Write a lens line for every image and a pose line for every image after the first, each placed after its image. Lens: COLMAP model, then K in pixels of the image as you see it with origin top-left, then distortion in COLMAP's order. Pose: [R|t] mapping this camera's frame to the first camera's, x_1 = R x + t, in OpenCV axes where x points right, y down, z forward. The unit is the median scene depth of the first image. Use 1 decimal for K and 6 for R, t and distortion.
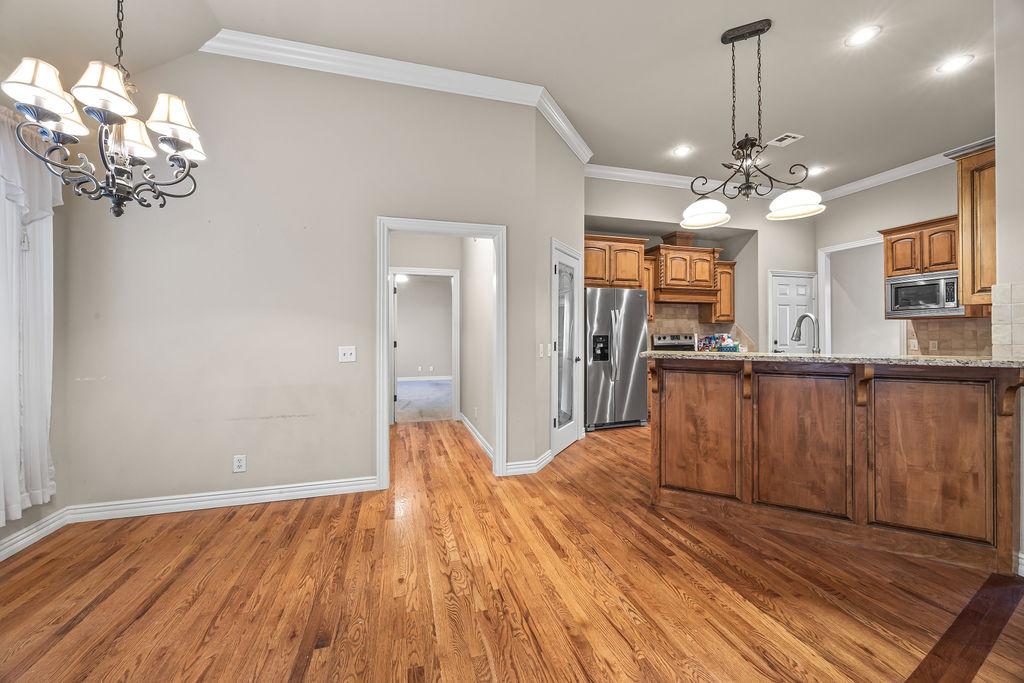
lens RADIAL K [[388.9, 0, 509.1], [0, 388.9, 334.4], [0, 0, 1]] dist [-0.002618, 0.000166]
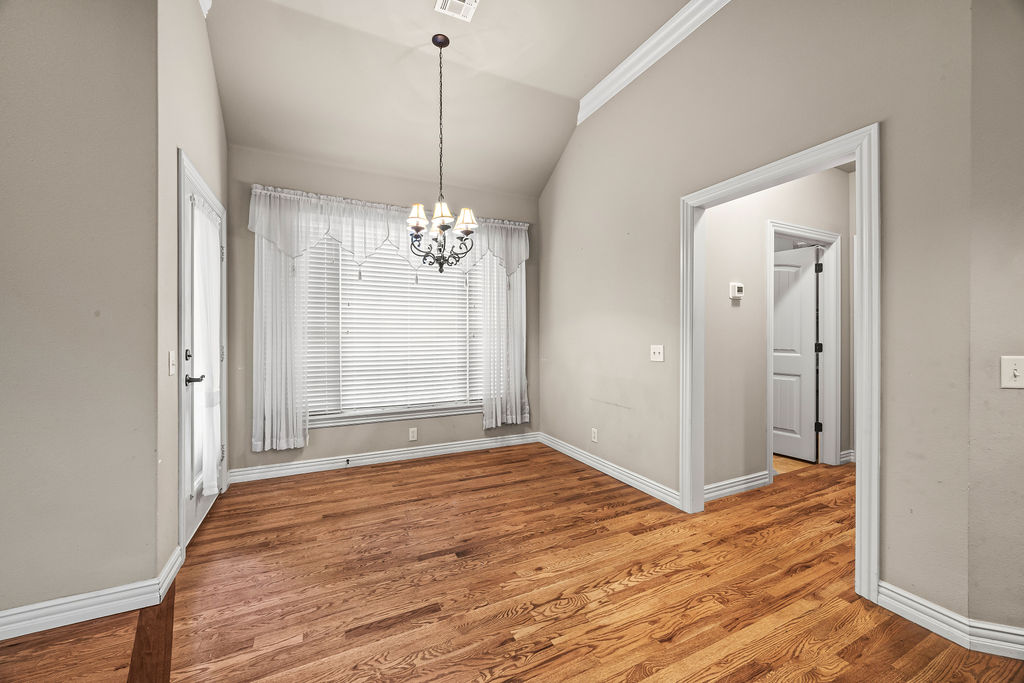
lens RADIAL K [[388.9, 0, 509.0], [0, 388.9, 337.4], [0, 0, 1]] dist [-0.002618, 0.000166]
pose [[0.171737, 0.011379, -0.985077, 0.569409], [-0.000966, 0.999935, 0.011382, 0.001299], [0.985142, -0.001003, 0.171736, 0.582637]]
